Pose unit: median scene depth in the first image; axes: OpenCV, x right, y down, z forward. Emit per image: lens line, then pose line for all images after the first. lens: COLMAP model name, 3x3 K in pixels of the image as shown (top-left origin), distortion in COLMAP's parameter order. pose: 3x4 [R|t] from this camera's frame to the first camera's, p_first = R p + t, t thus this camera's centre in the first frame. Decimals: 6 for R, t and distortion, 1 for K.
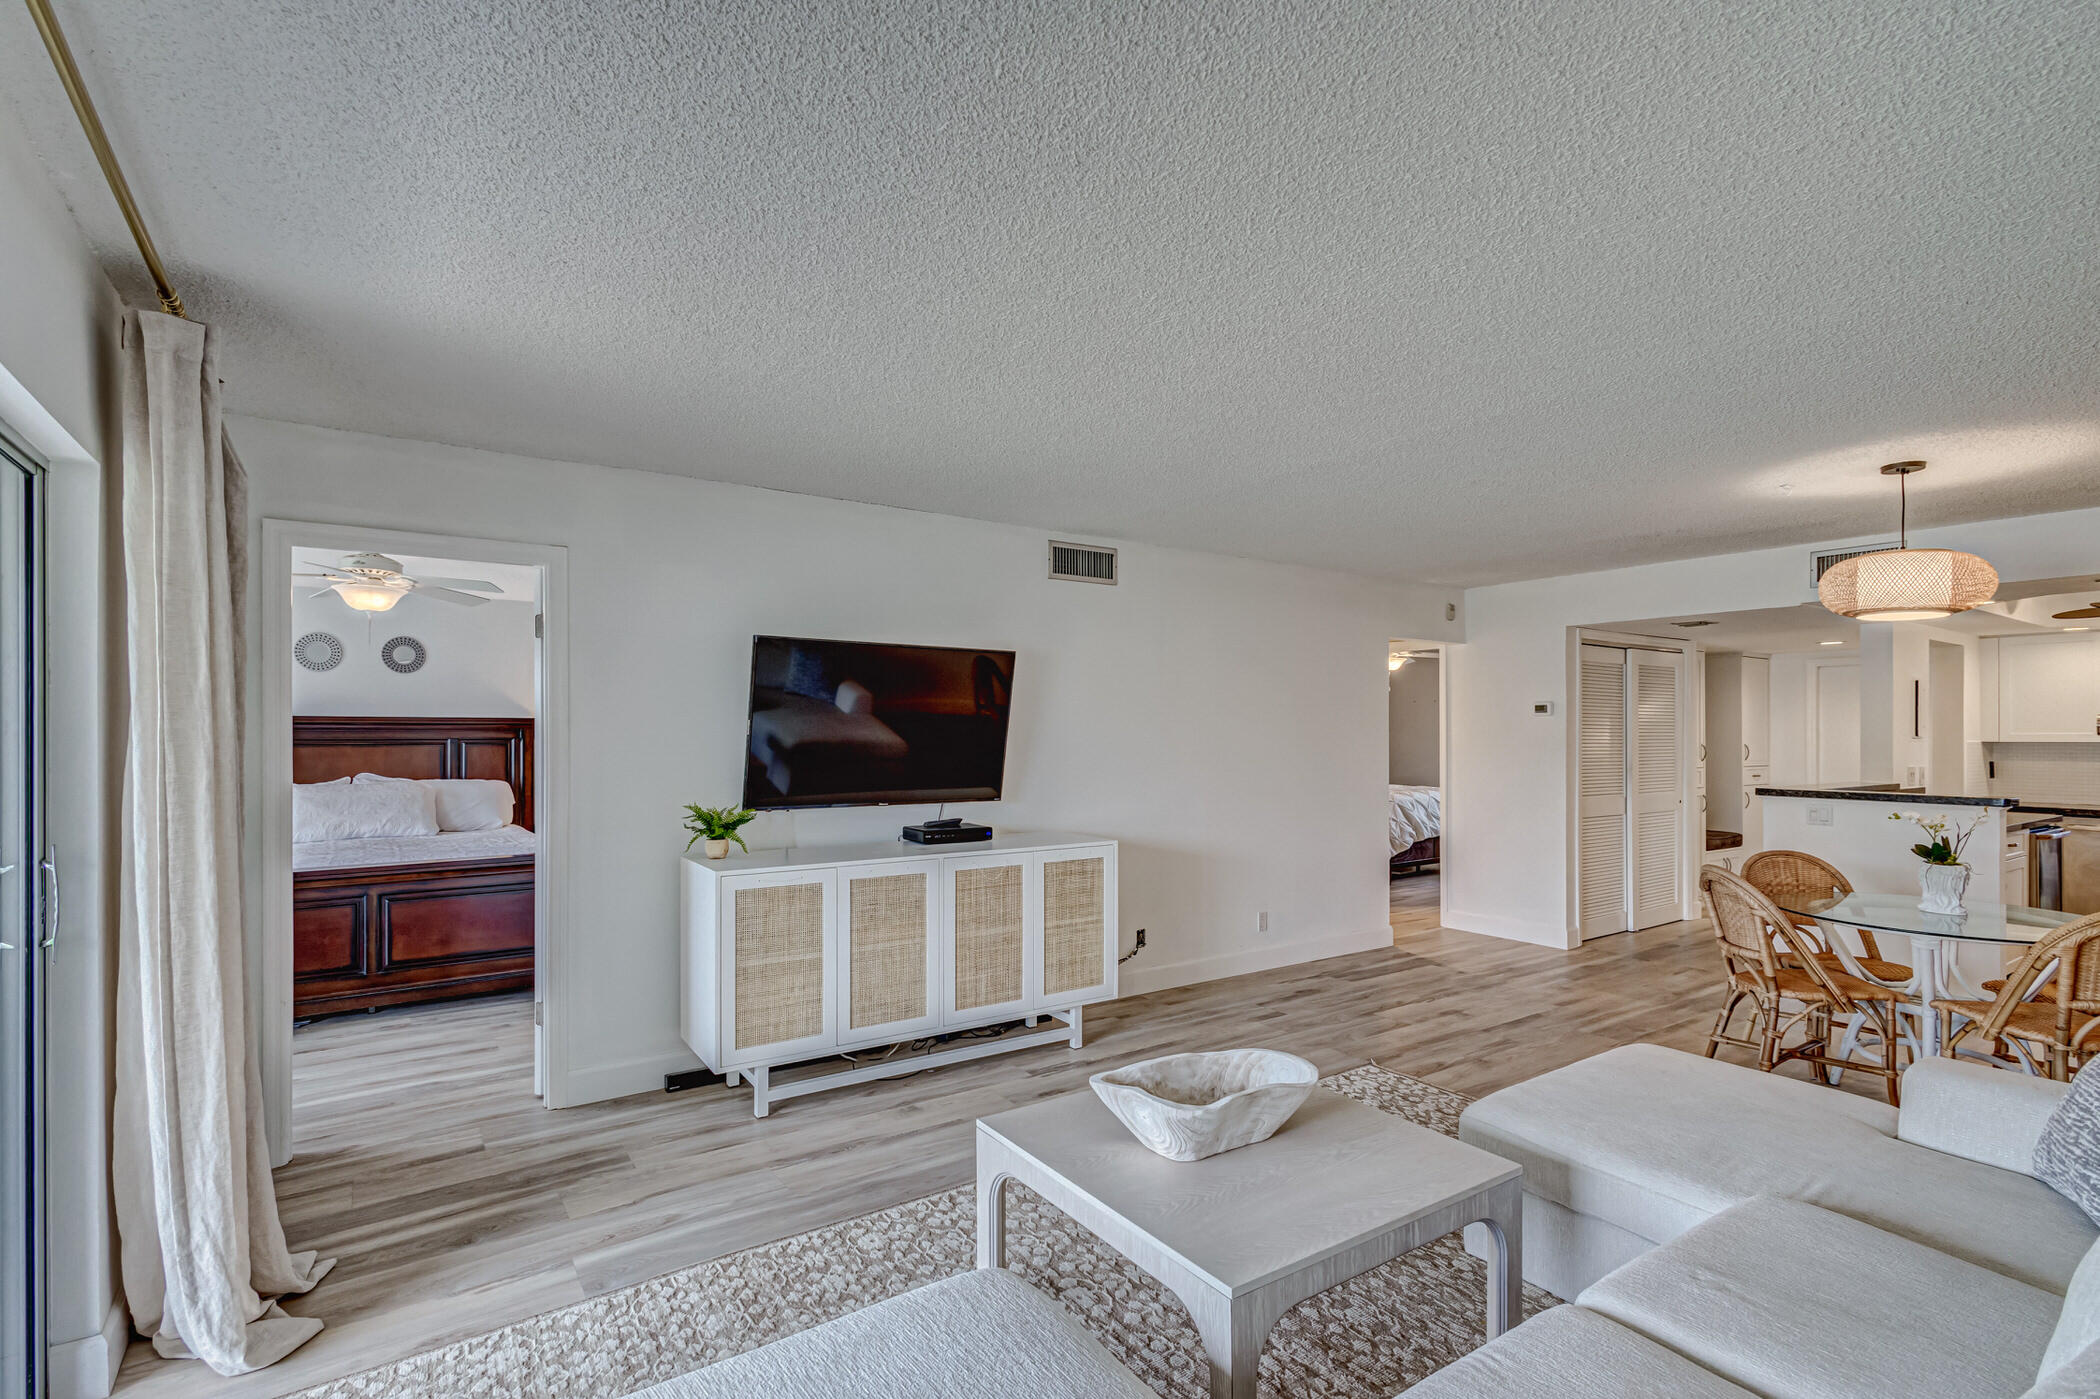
lens RADIAL K [[992.6, 0, 1075.0], [0, 992.6, 736.7], [0, 0, 1]] dist [0.023052, -0.006720]
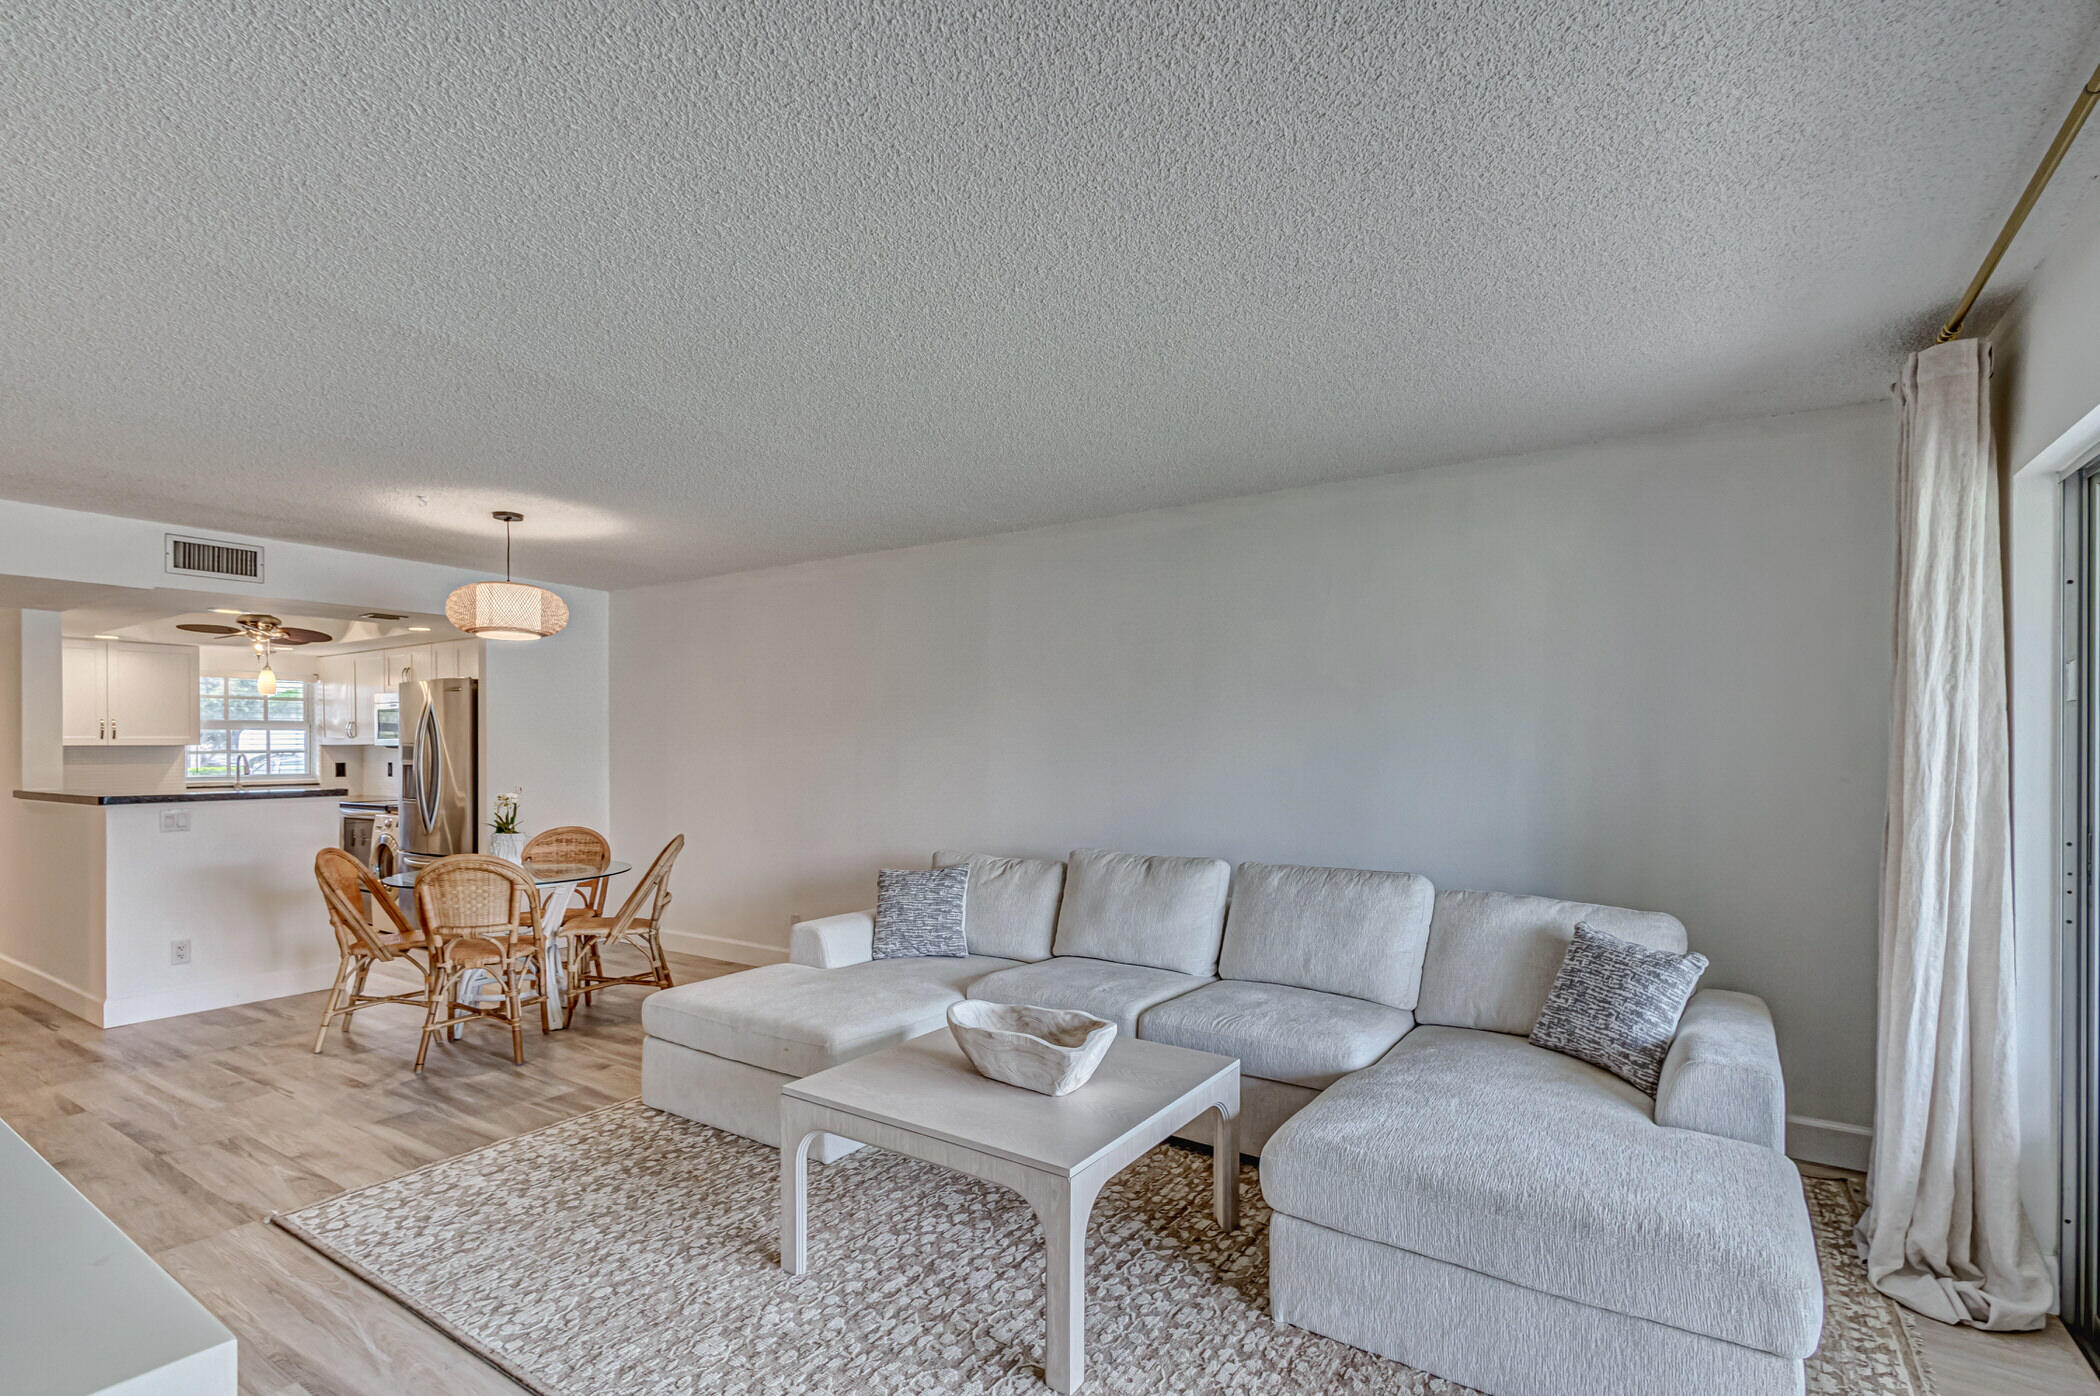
lens RADIAL K [[992.6, 0, 1018.8], [0, 992.6, 741.0], [0, 0, 1]] dist [0.023052, -0.006720]
pose [[-0.343597, 0.001110, 0.939117, -0.508700], [0.010740, 0.999939, 0.002747, 0.013769], [-0.939056, 0.011030, -0.343588, 0.761445]]
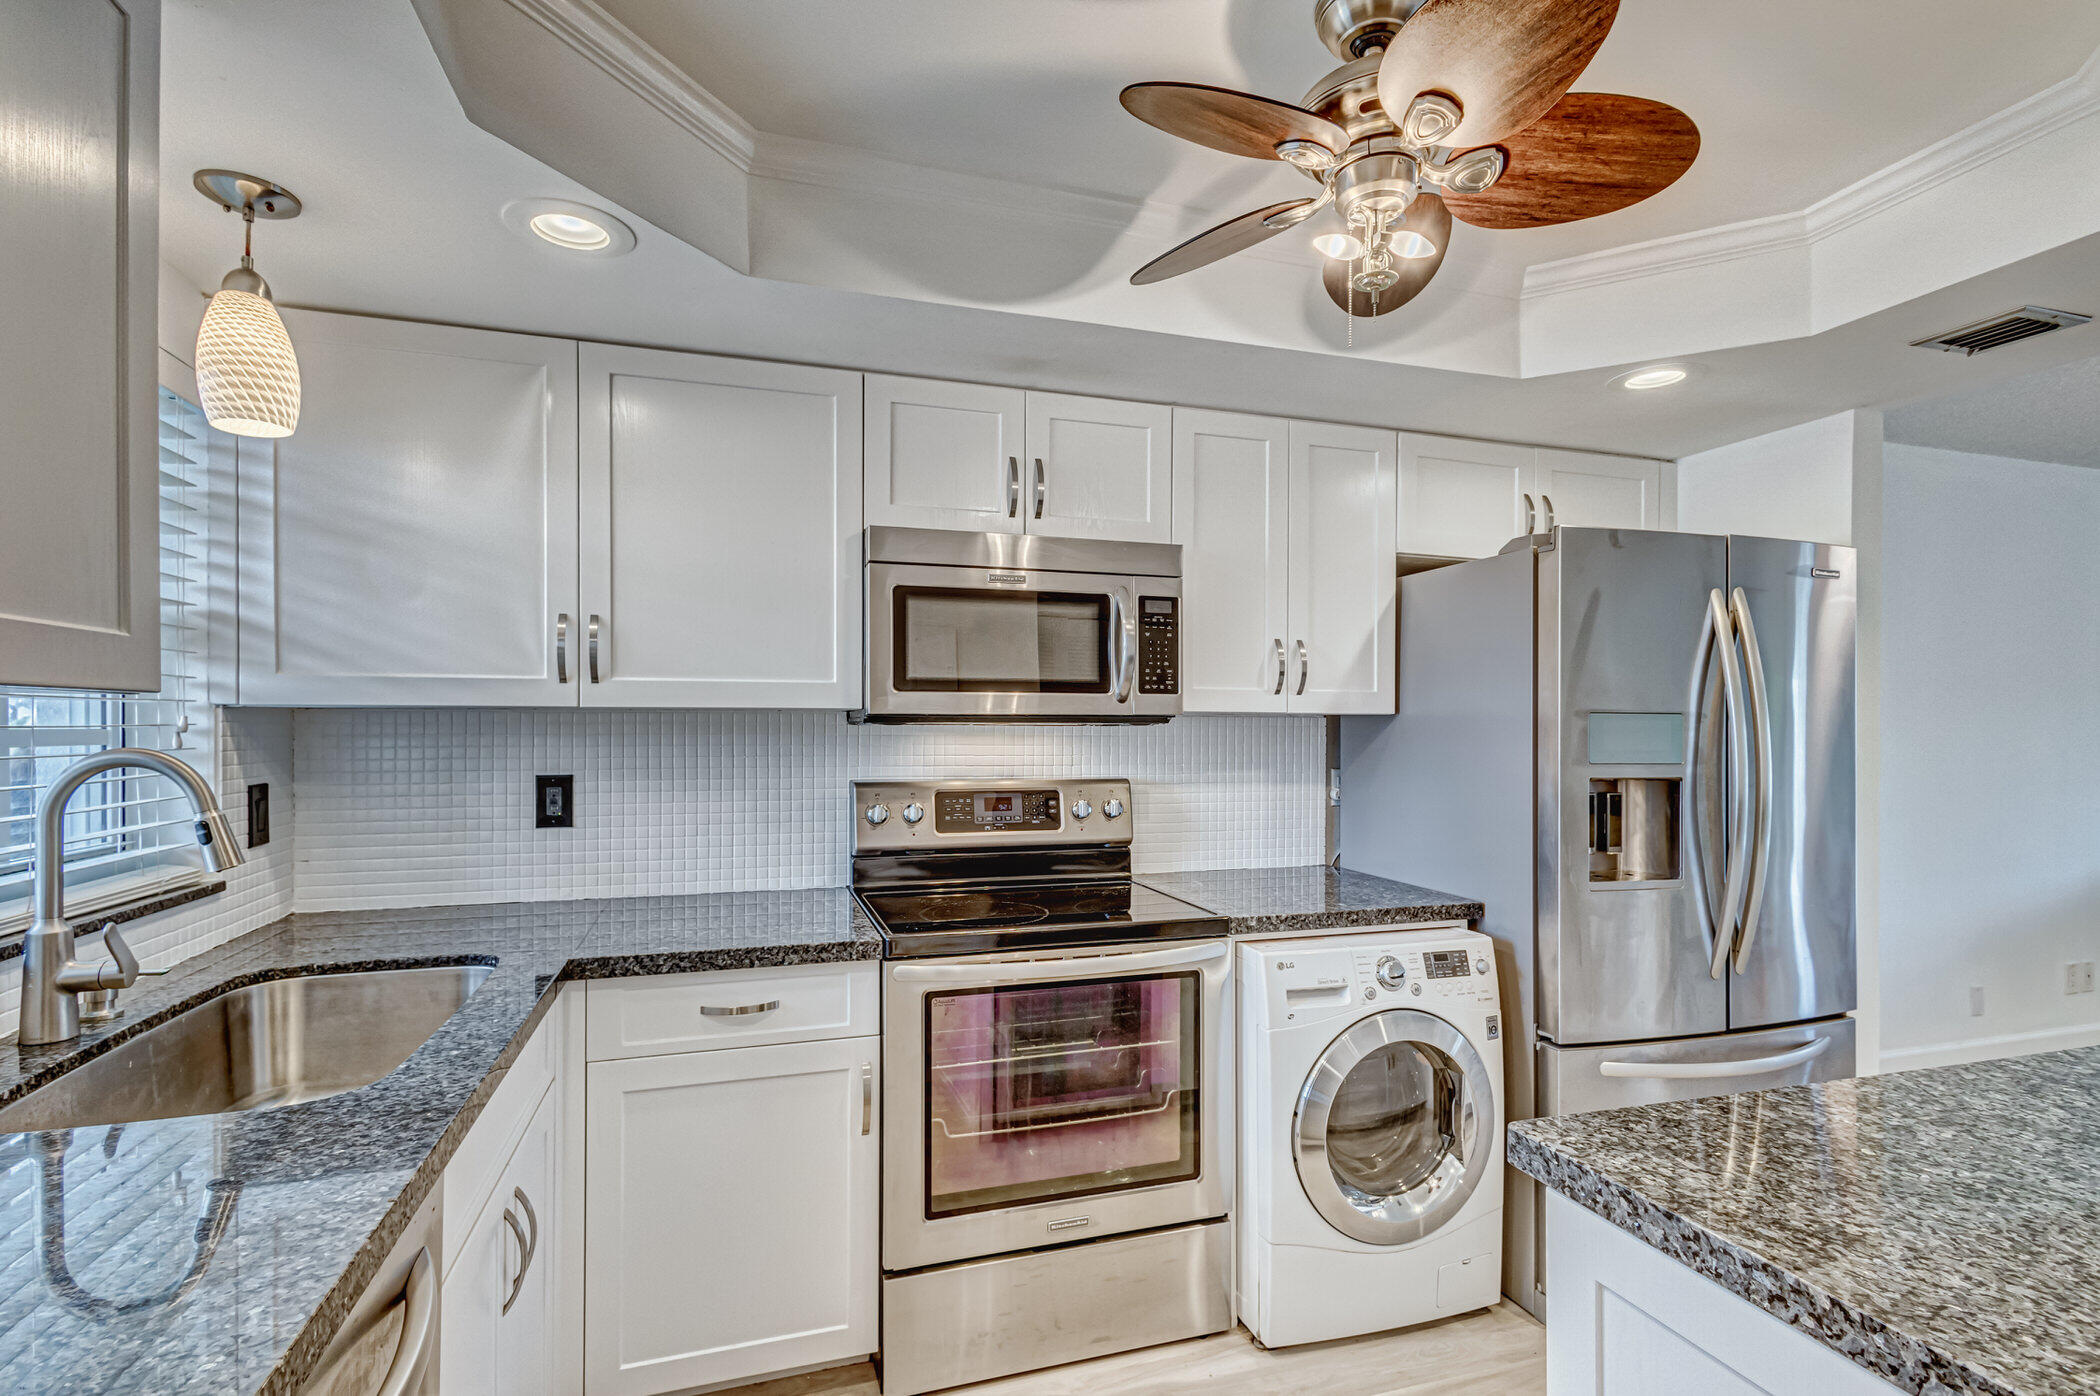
lens RADIAL K [[992.6, 0, 1042.5], [0, 992.6, 716.9], [0, 0, 1]] dist [0.023052, -0.006720]
pose [[-0.953083, -0.007541, 0.302614, 1.471123], [-0.007399, 0.999971, 0.001618, 0.014010], [-0.302618, -0.000697, -0.953112, 1.733999]]
